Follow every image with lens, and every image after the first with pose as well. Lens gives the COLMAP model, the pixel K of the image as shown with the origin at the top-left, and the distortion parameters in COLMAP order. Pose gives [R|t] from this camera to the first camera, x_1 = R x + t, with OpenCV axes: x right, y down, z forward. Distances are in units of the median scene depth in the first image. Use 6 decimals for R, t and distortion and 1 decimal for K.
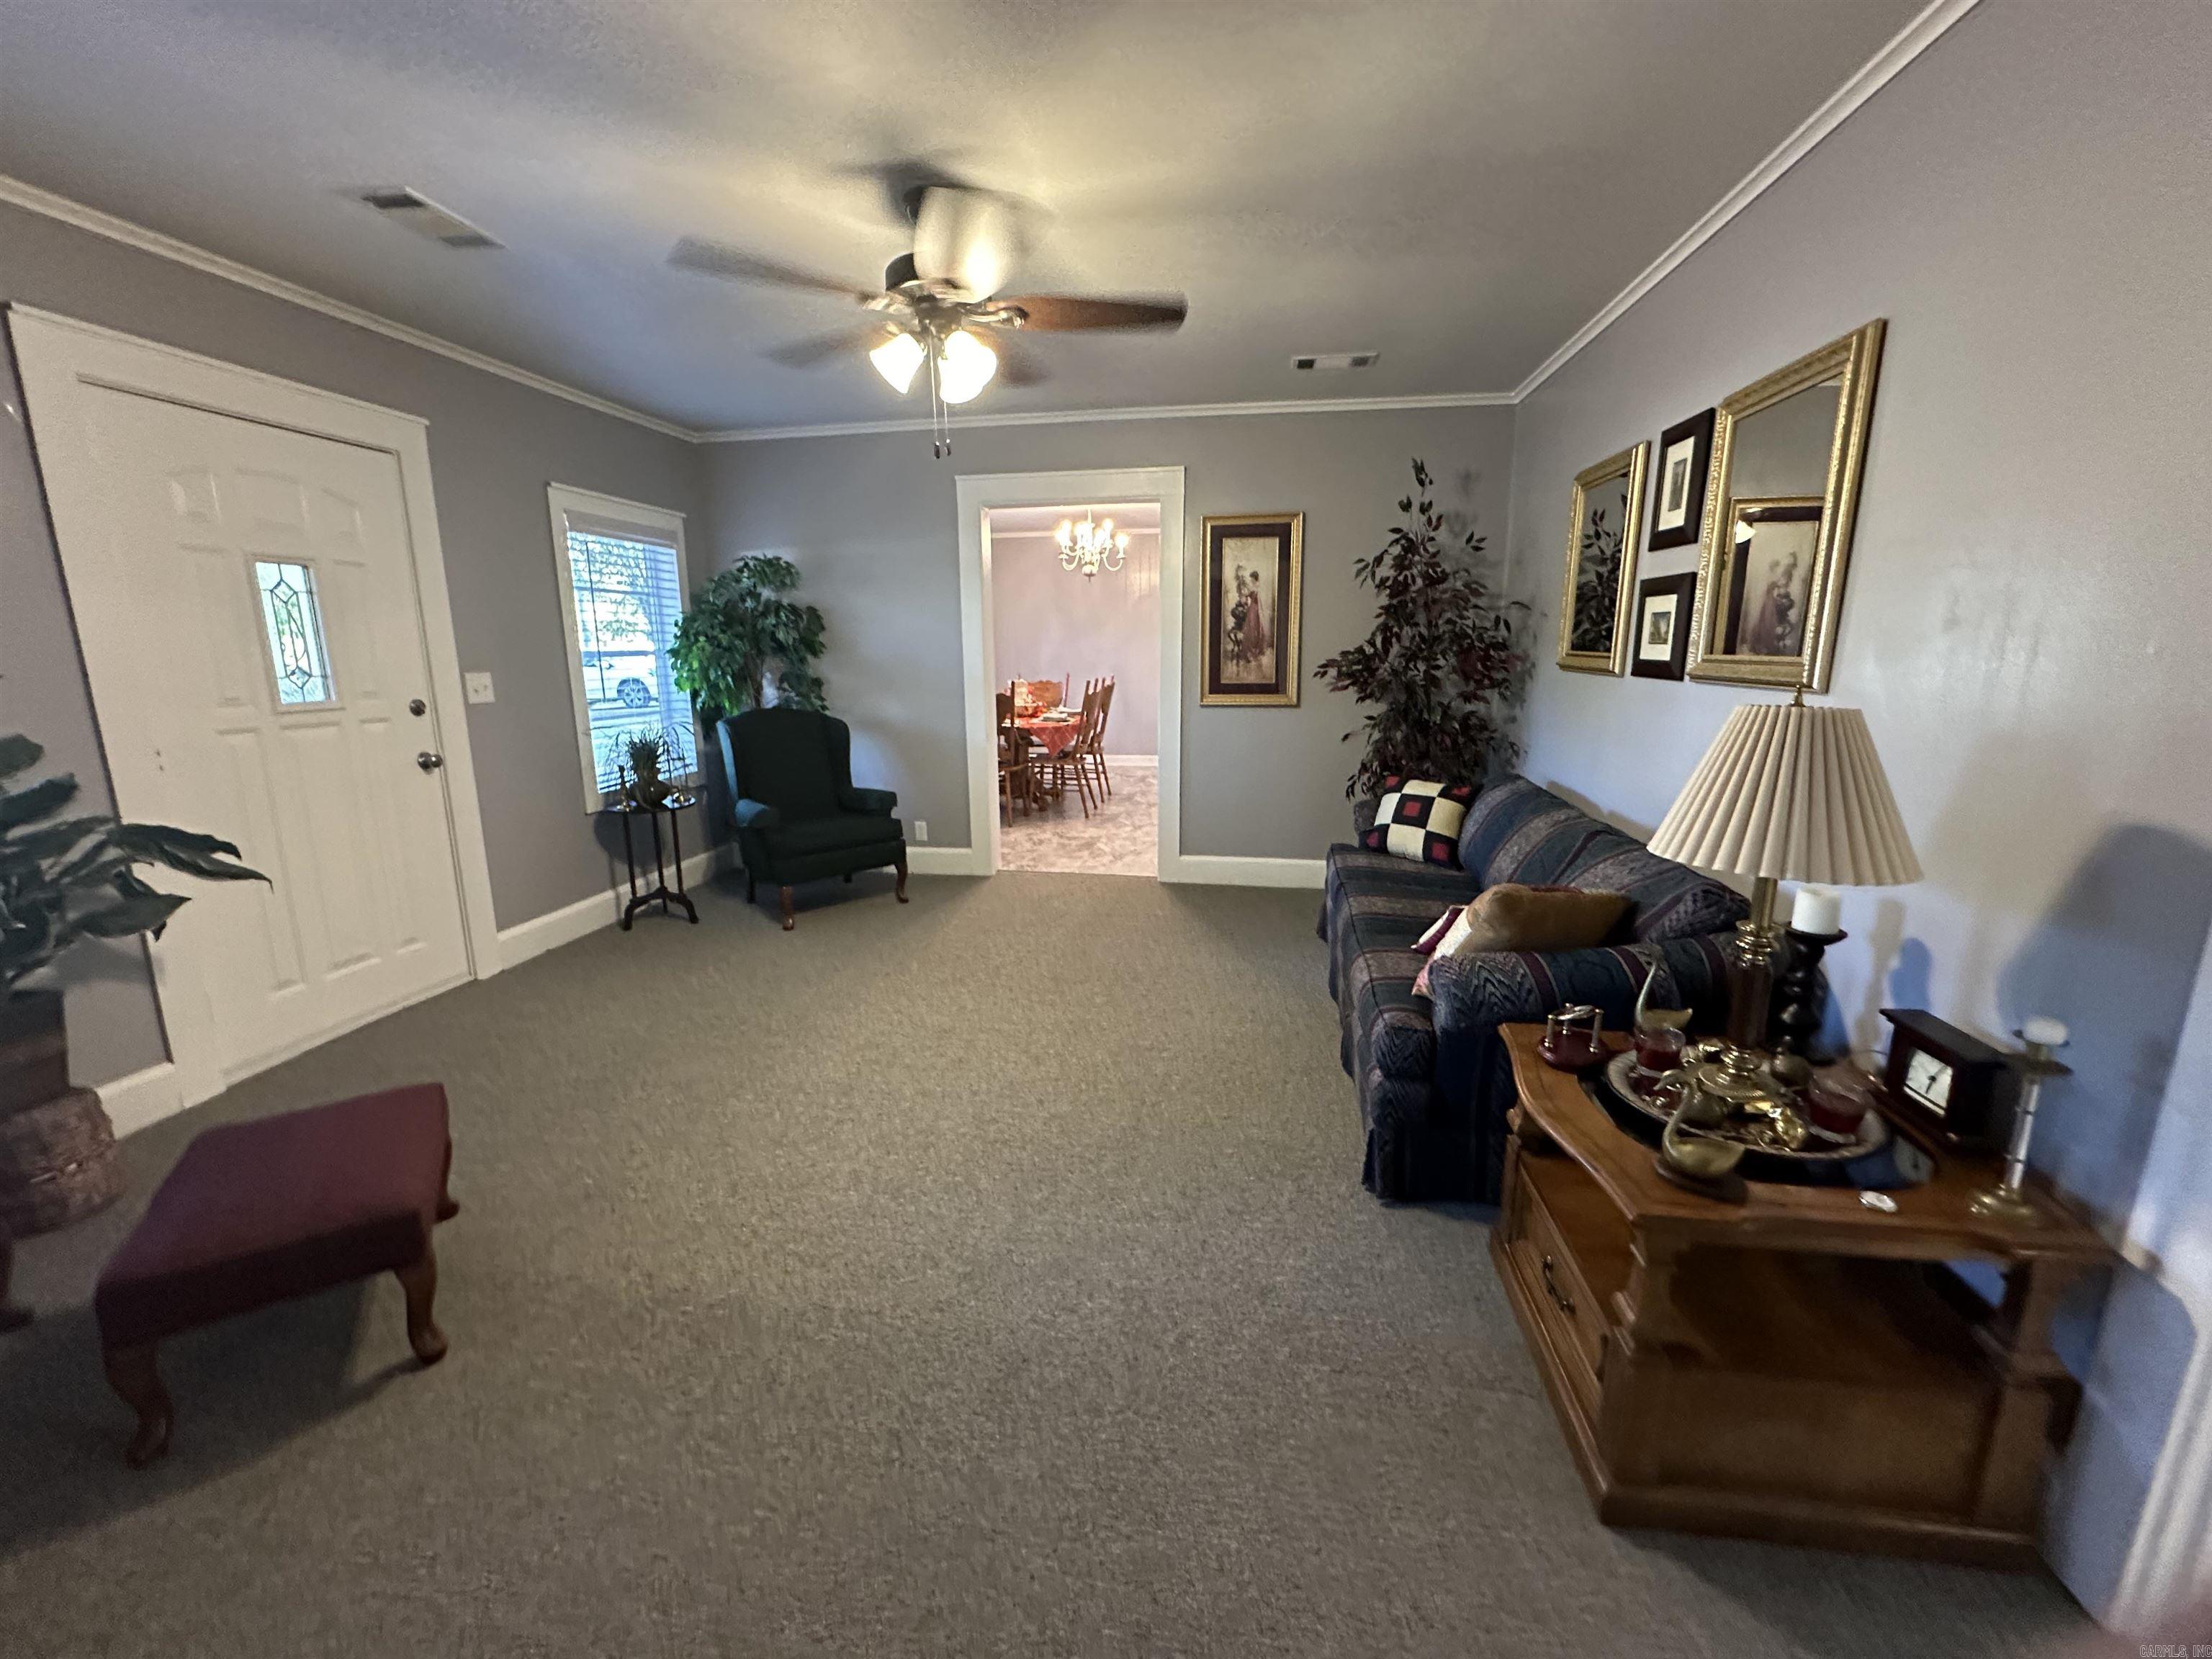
lens RADIAL K [[877.4, 0, 1108.4], [0, 877.4, 828.5], [0, 0, 1]] dist [0.003461, 0.000603]
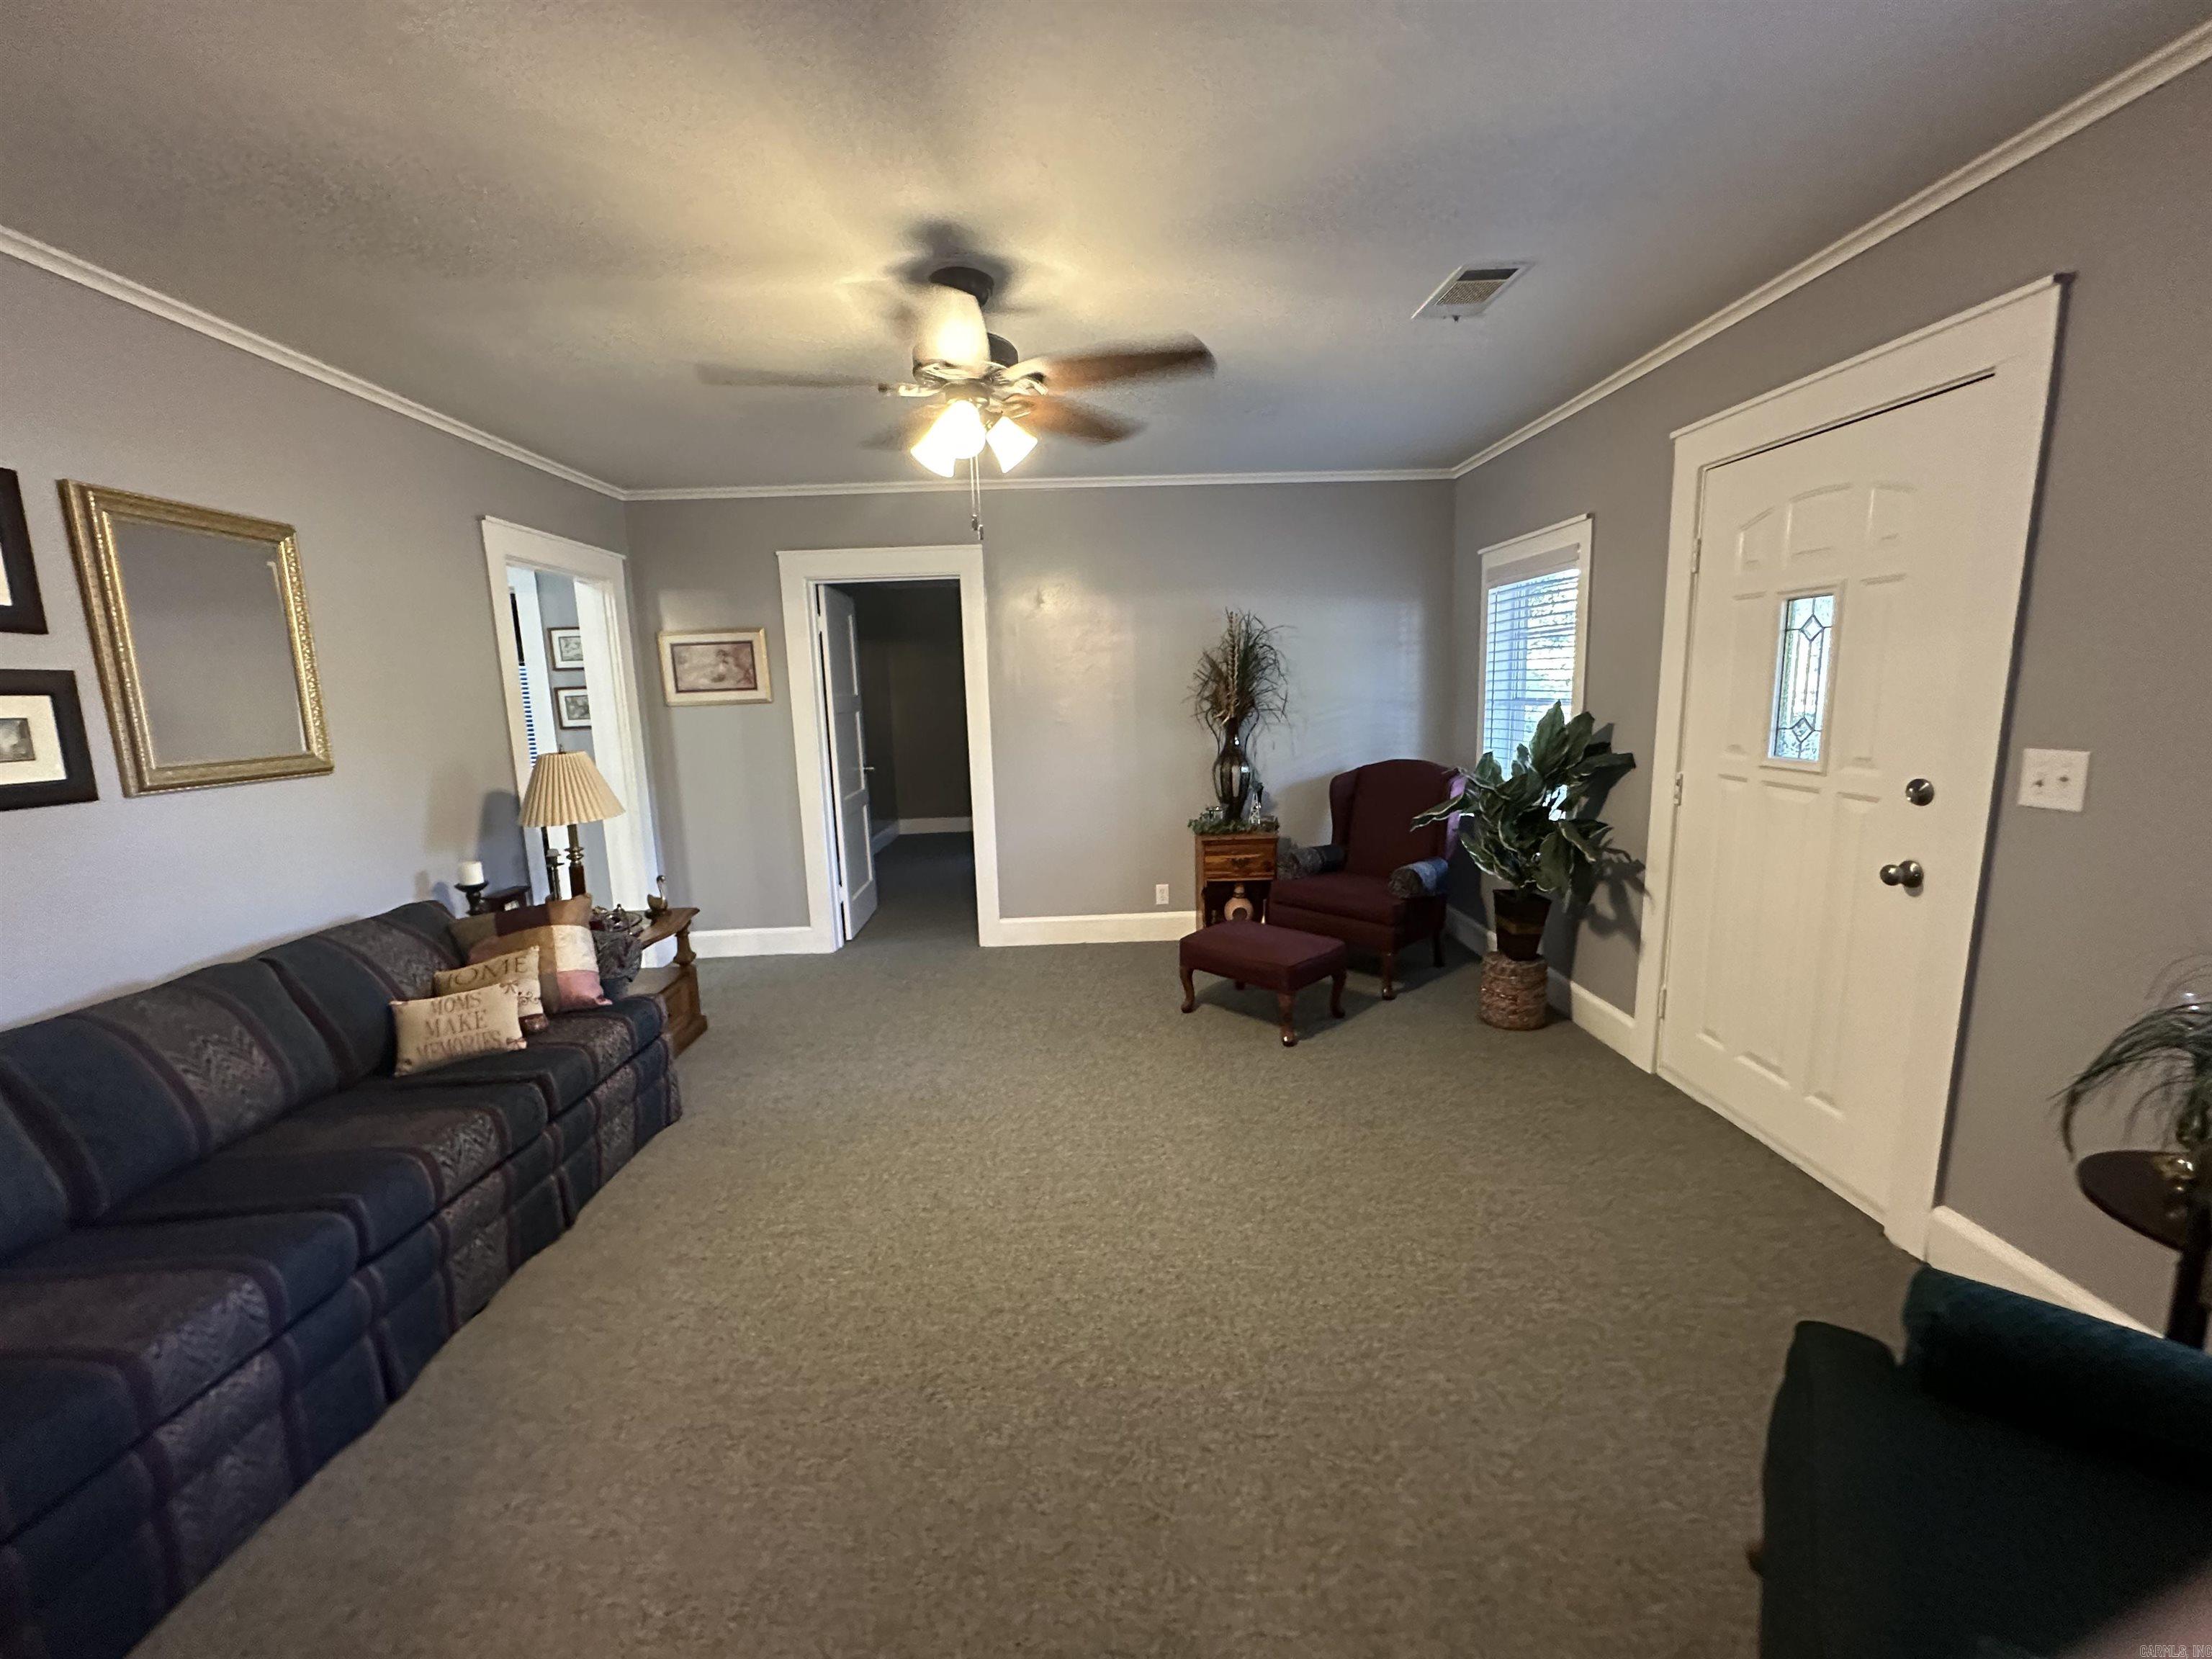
lens RADIAL K [[877.4, 0, 1098.3], [0, 877.4, 833.3], [0, 0, 1]] dist [0.003461, 0.000603]
pose [[-0.982877, 0.063889, -0.172834, -0.107343], [-0.003311, 0.931691, 0.363237, -0.381189], [0.184235, 0.357590, -0.915526, 1.673033]]
